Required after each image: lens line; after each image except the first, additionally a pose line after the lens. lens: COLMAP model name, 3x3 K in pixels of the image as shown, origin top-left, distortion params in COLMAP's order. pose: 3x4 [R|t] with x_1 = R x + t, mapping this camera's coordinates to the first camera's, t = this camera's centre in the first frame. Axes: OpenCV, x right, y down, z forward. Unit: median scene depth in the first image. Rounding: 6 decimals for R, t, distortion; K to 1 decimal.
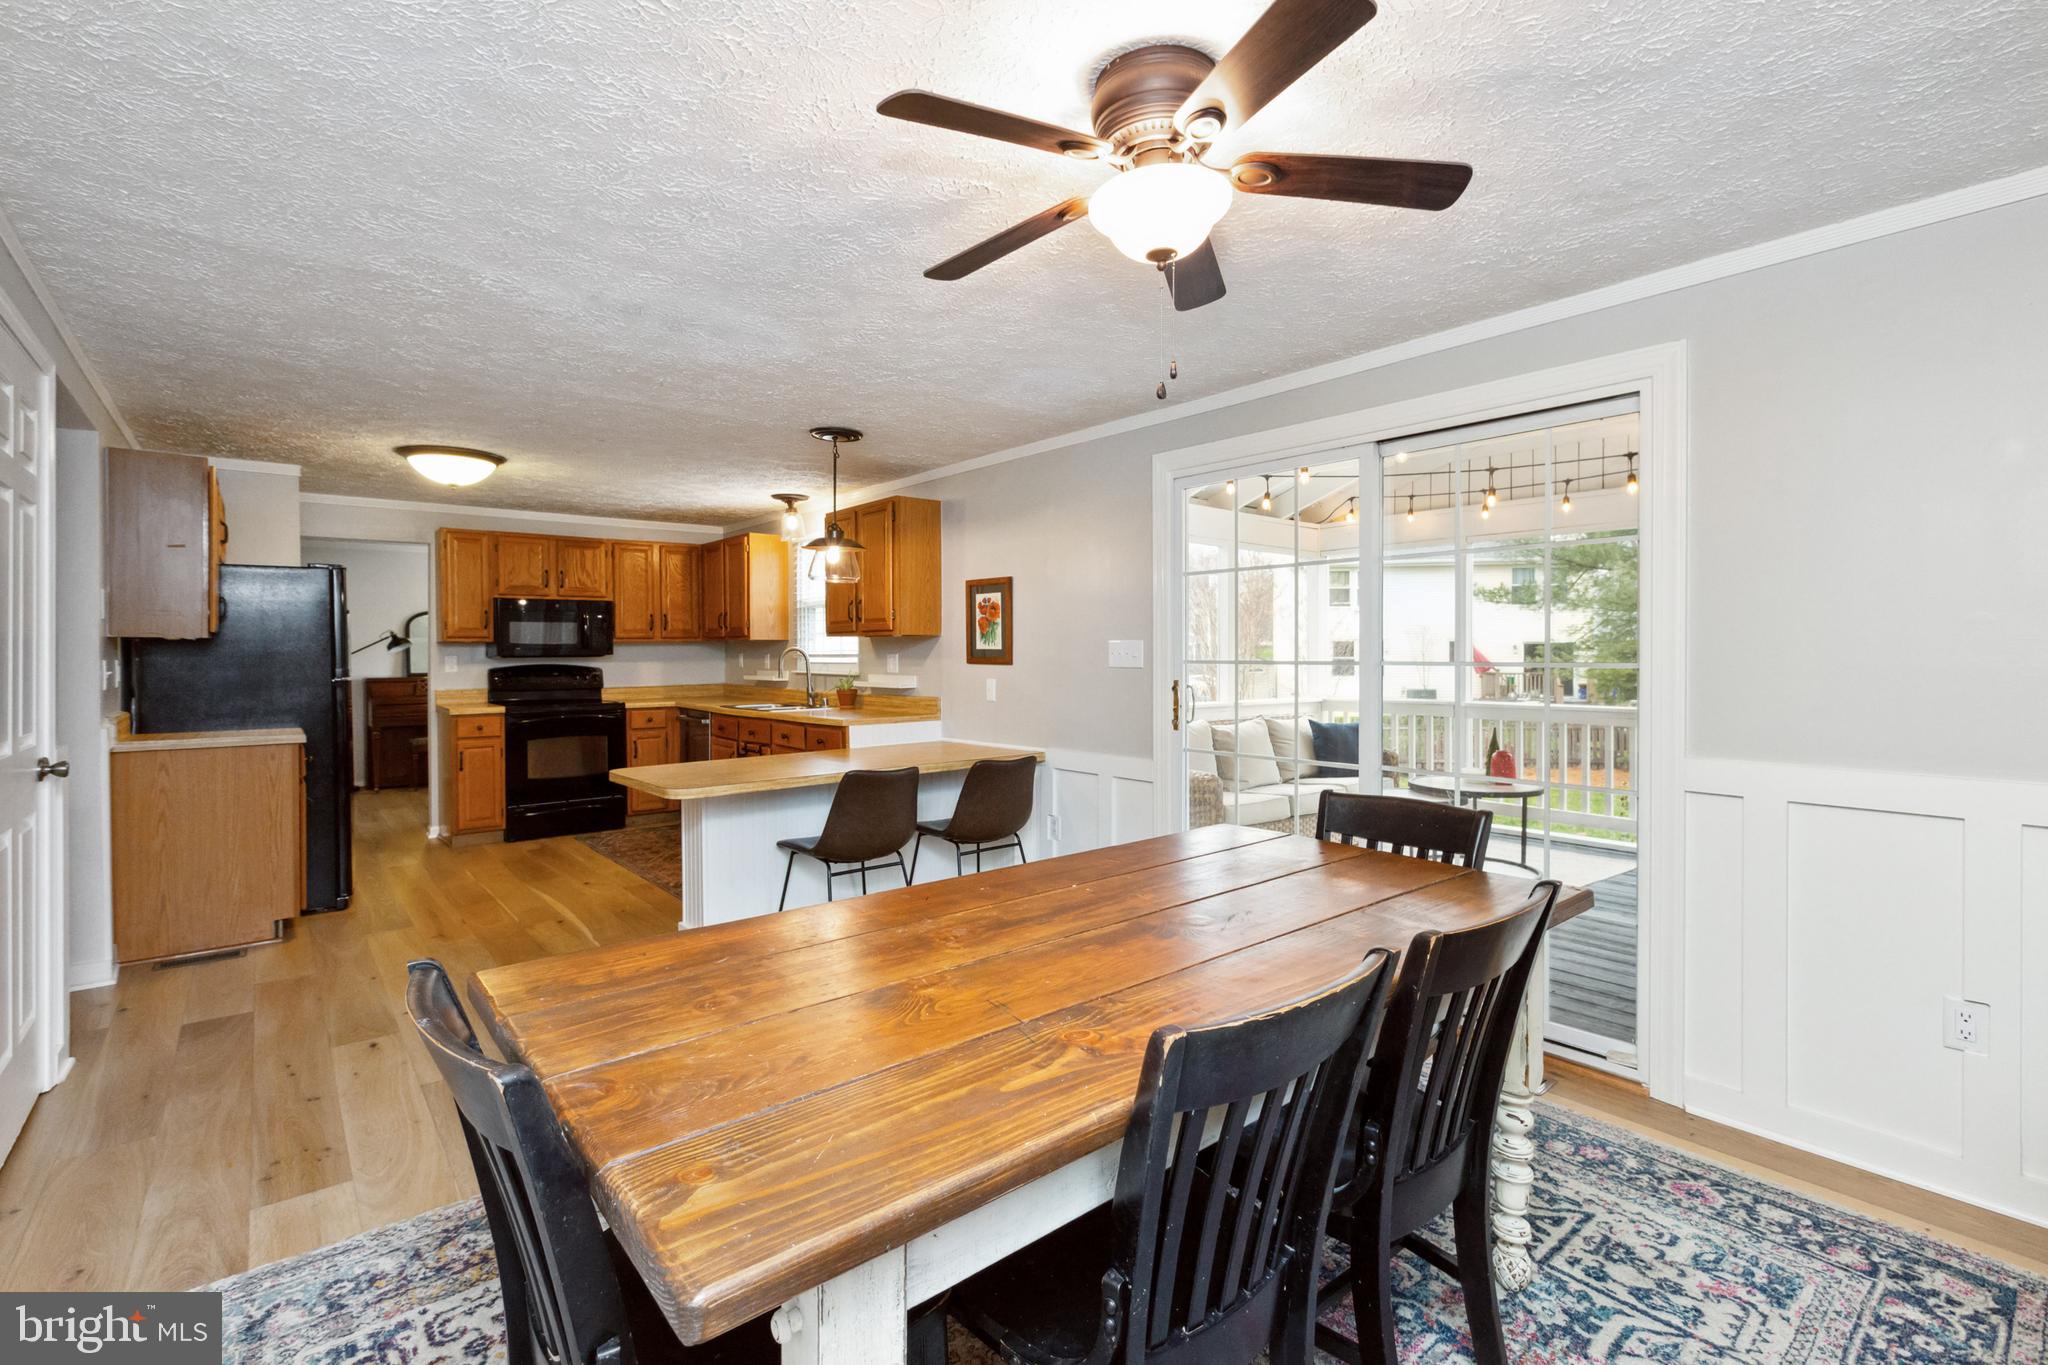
lens RADIAL K [[938.0, 0, 1020.1], [0, 938.0, 647.5], [0, 0, 1]] dist [0.000595, 0.000780]
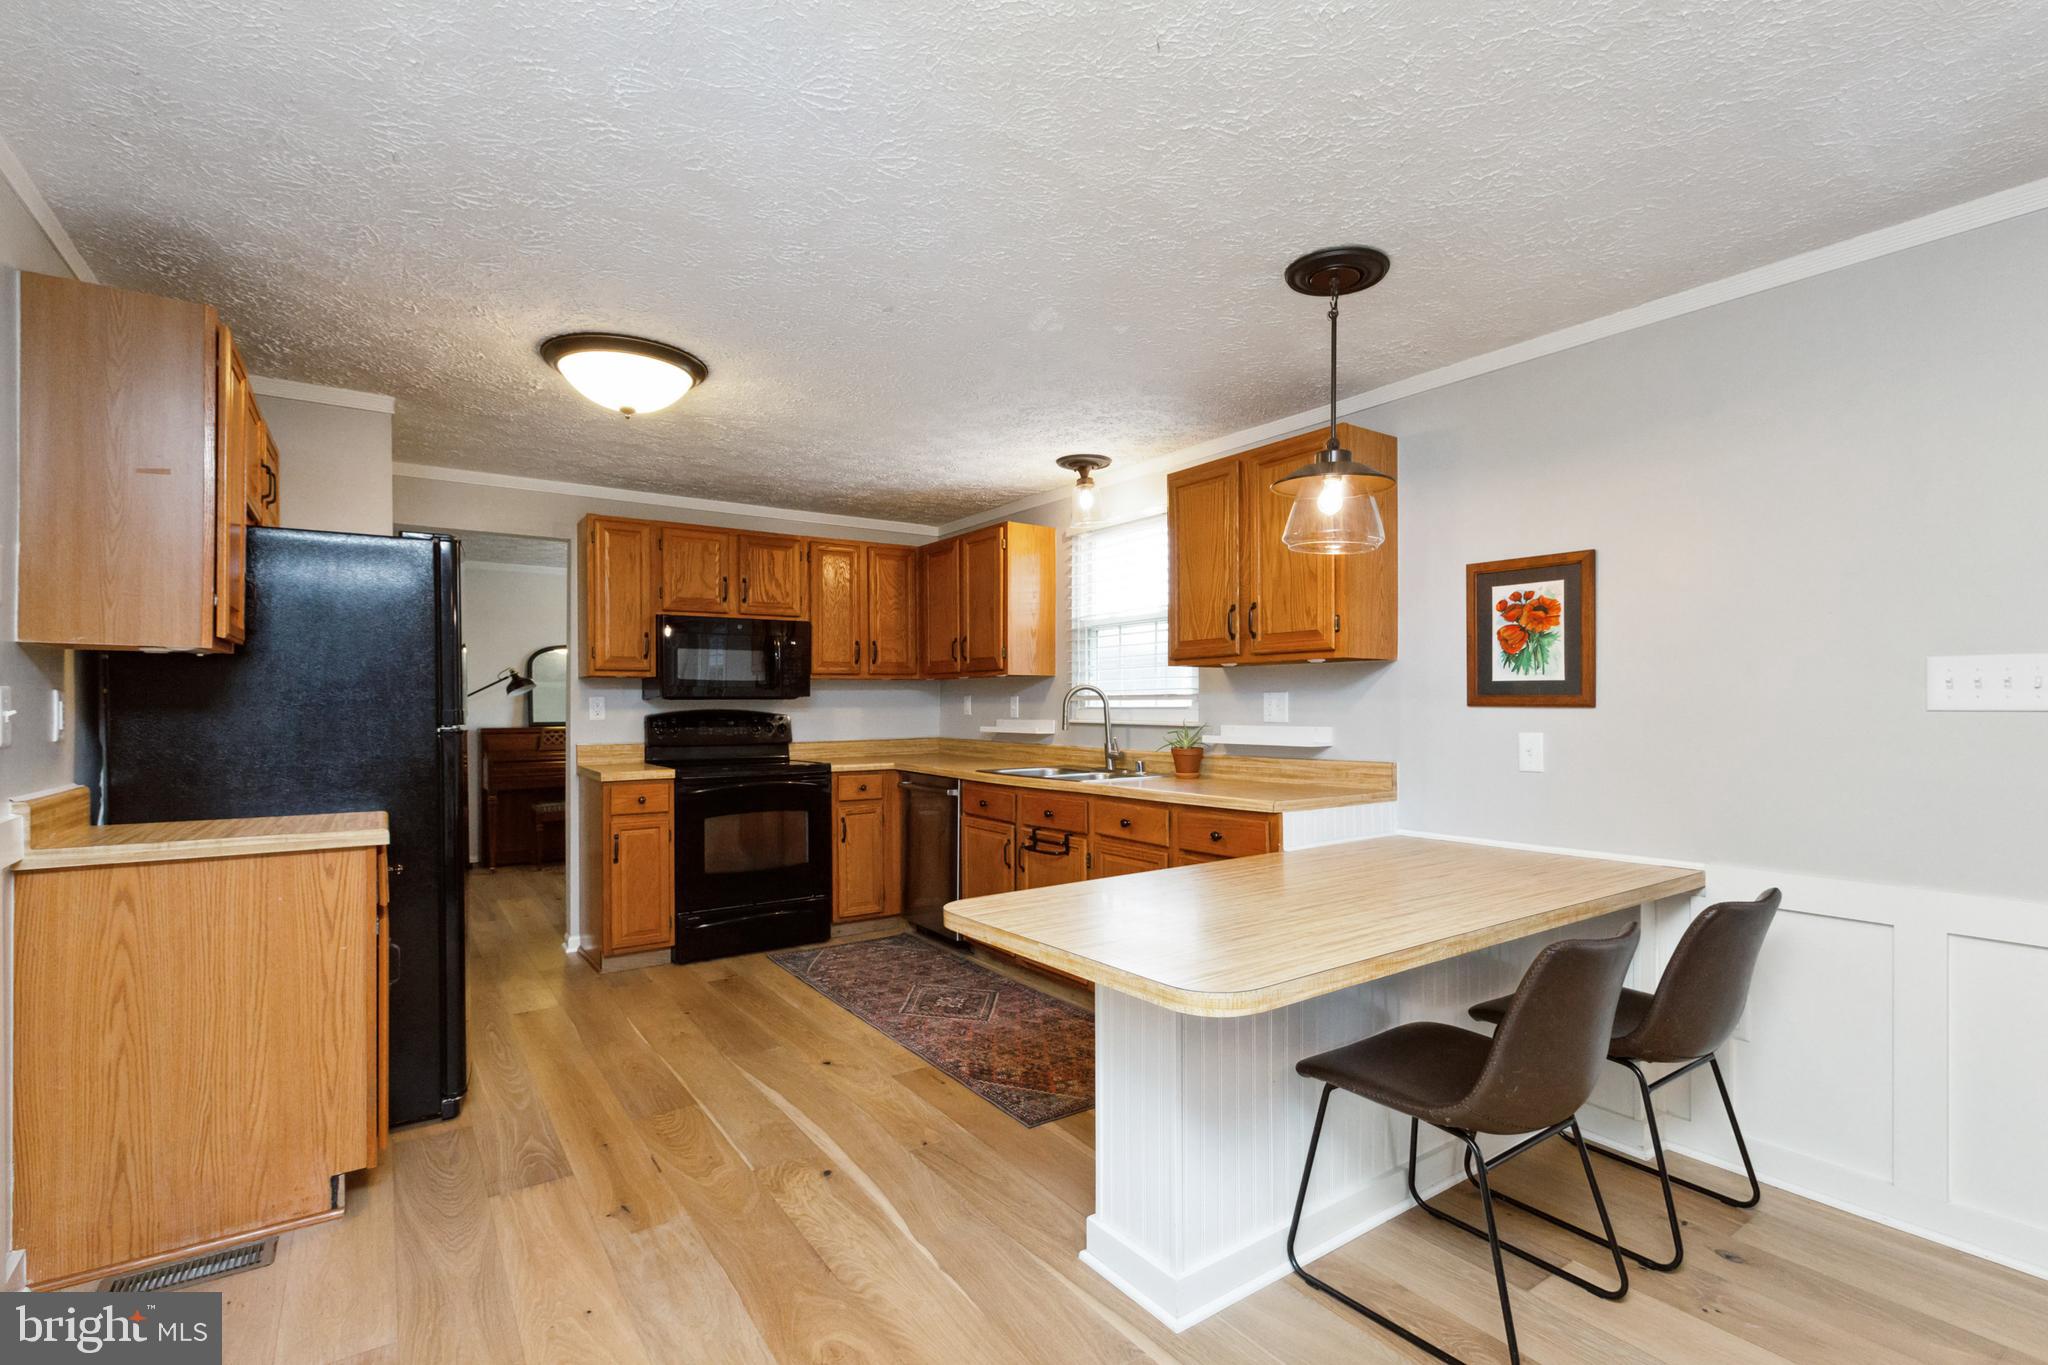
lens RADIAL K [[938.0, 0, 1019.4], [0, 938.0, 693.0], [0, 0, 1]] dist [0.000595, 0.000780]
pose [[0.996612, 0.001280, -0.082236, -0.236789], [-0.002029, 0.999957, -0.009025, 0.012164], [0.082221, 0.009161, 0.996572, 0.327171]]
